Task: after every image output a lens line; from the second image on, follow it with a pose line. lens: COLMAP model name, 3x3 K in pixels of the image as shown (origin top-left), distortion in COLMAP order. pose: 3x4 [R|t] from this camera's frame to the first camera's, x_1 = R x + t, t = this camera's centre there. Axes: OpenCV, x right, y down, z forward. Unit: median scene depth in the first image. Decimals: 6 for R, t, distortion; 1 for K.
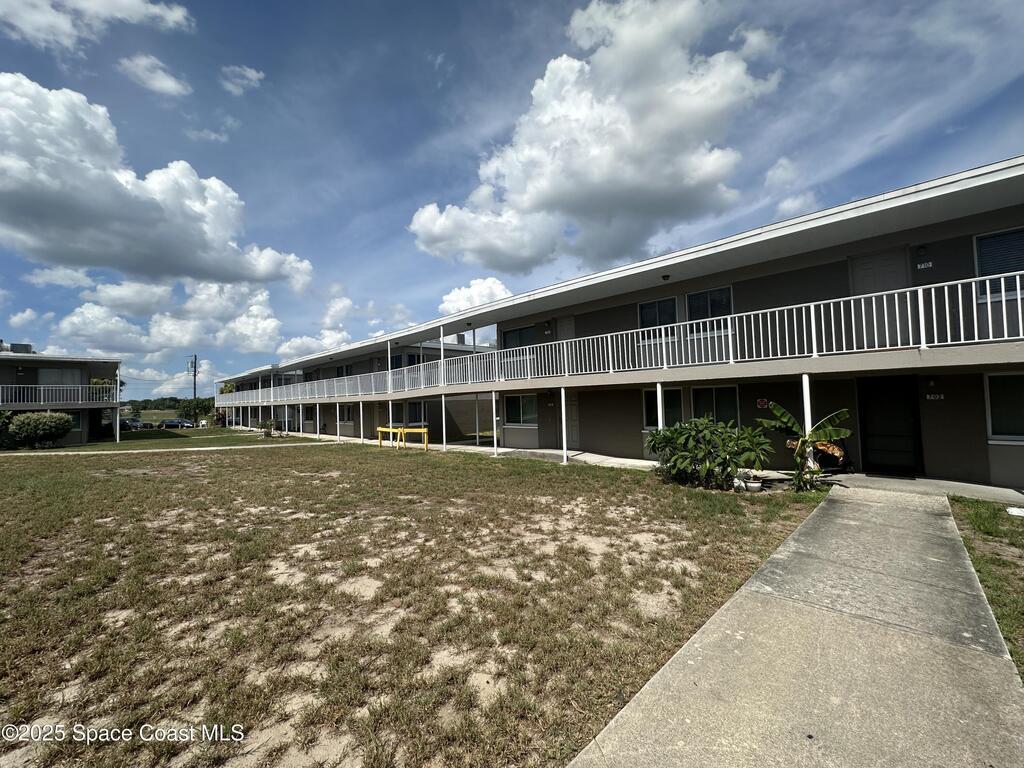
lens RADIAL K [[407.5, 0, 512.8], [0, 407.5, 379.4], [0, 0, 1]] dist [-0.002807, 0.000091]
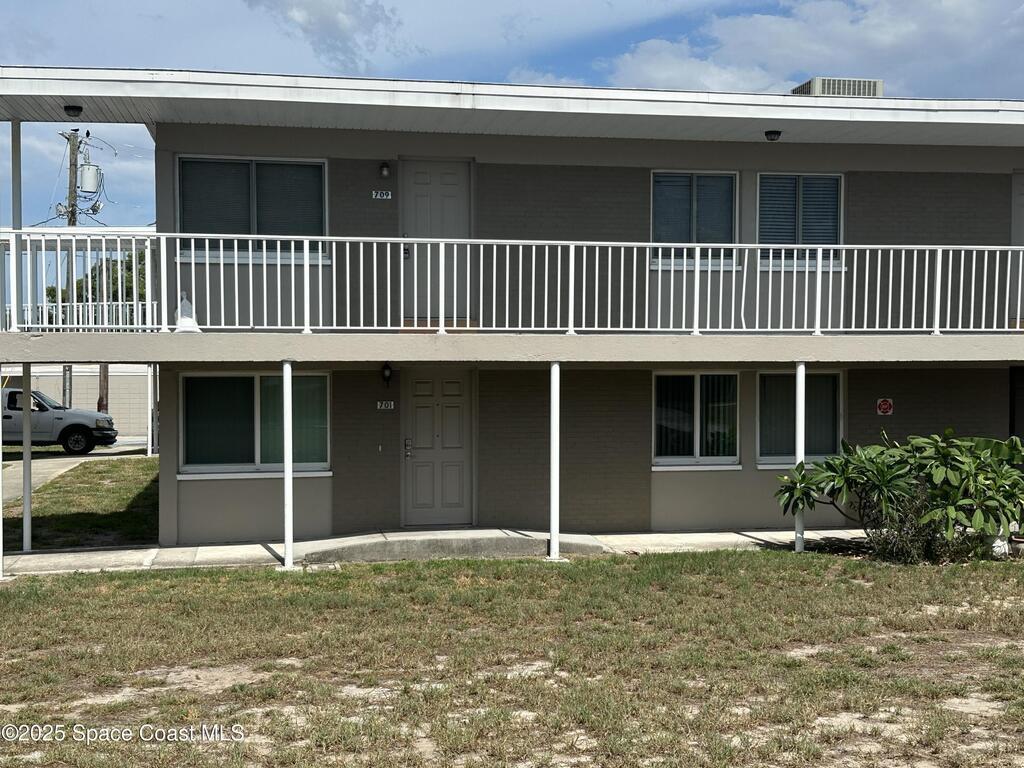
lens RADIAL K [[865.1, 0, 512.1], [0, 865.1, 393.8], [0, 0, 1]] dist [0.054200, -0.000413]
pose [[0.614000, 0.023865, 0.788945, -0.548767], [-0.051695, 0.998613, 0.010024, 0.043385], [-0.787612, -0.046939, 0.614382, 0.528651]]
